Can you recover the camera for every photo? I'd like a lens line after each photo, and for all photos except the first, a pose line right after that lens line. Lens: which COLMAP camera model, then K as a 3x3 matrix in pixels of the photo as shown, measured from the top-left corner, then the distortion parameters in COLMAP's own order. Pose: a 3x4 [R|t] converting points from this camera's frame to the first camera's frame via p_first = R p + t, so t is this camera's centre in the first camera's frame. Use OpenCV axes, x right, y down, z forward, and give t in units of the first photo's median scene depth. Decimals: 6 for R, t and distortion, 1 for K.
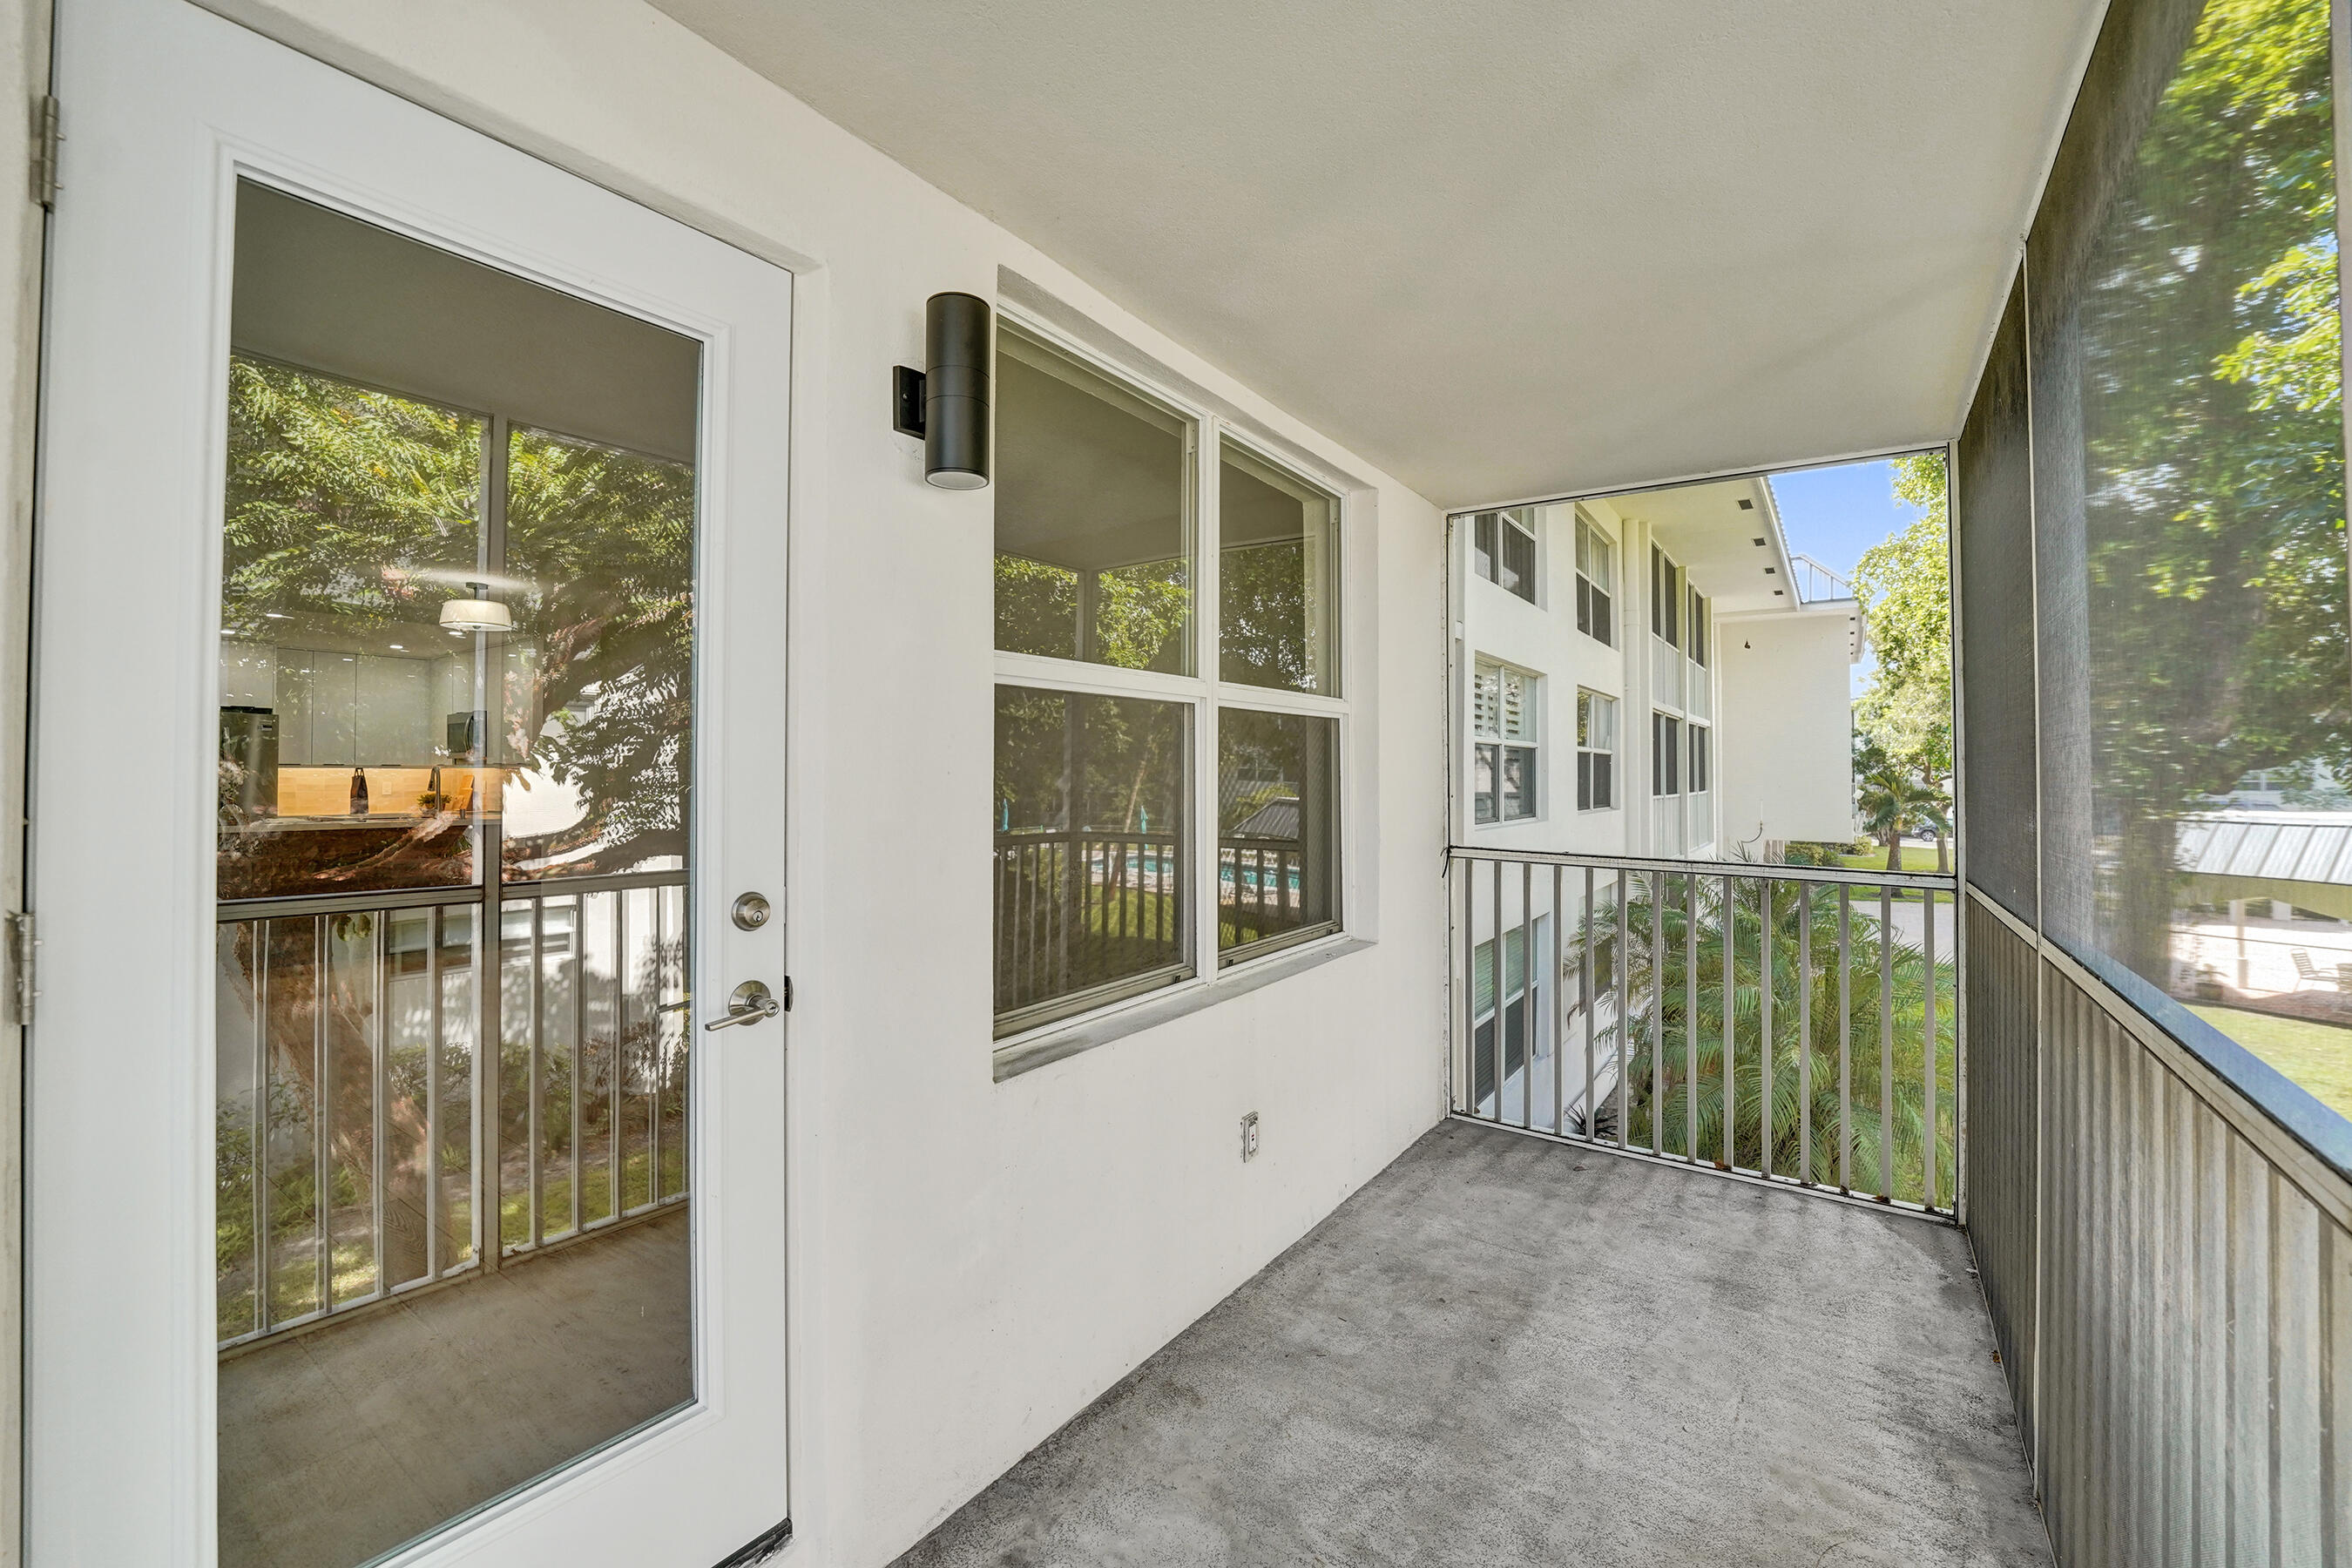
lens RADIAL K [[994.8, 0, 1167.1], [0, 994.8, 771.1], [0, 0, 1]] dist [-0.009105, 0.001505]
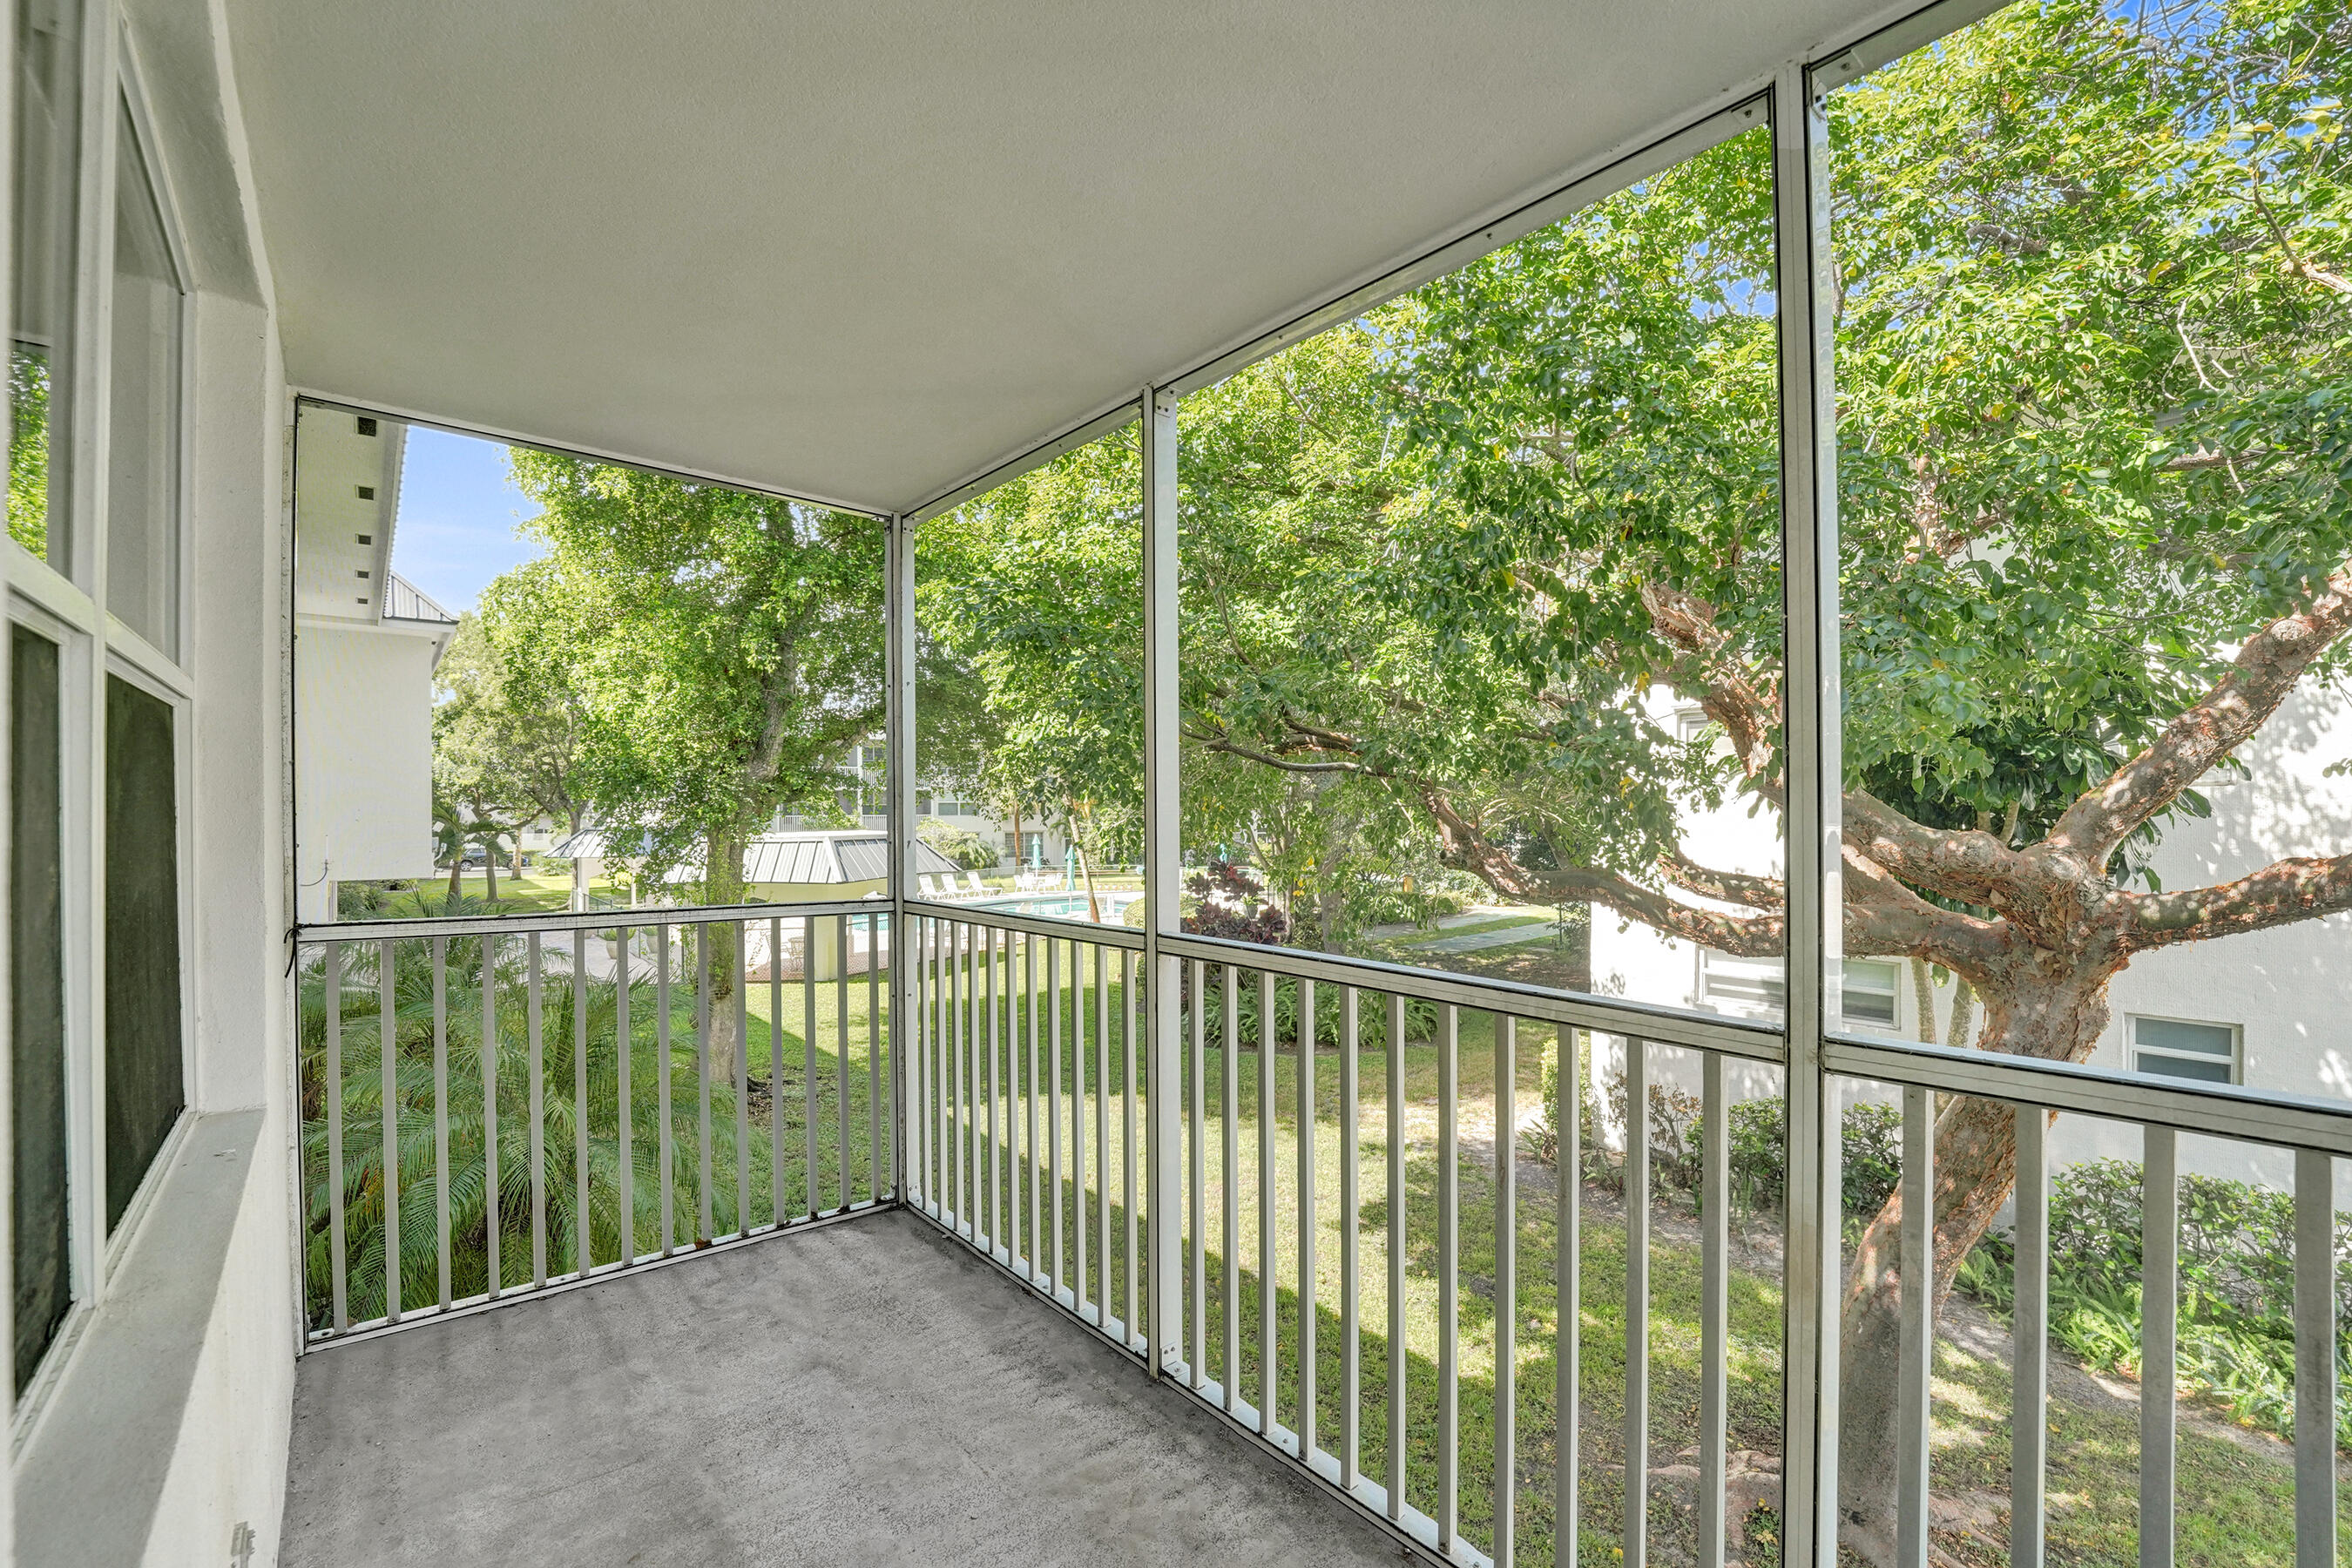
lens RADIAL K [[994.8, 0, 1173.1], [0, 994.8, 809.1], [0, 0, 1]] dist [-0.009105, 0.001505]
pose [[0.270130, -0.002692, 0.962820, -0.188377], [-0.003897, 0.999985, 0.003889, -0.002642], [-0.962816, -0.004803, 0.270116, 0.337152]]
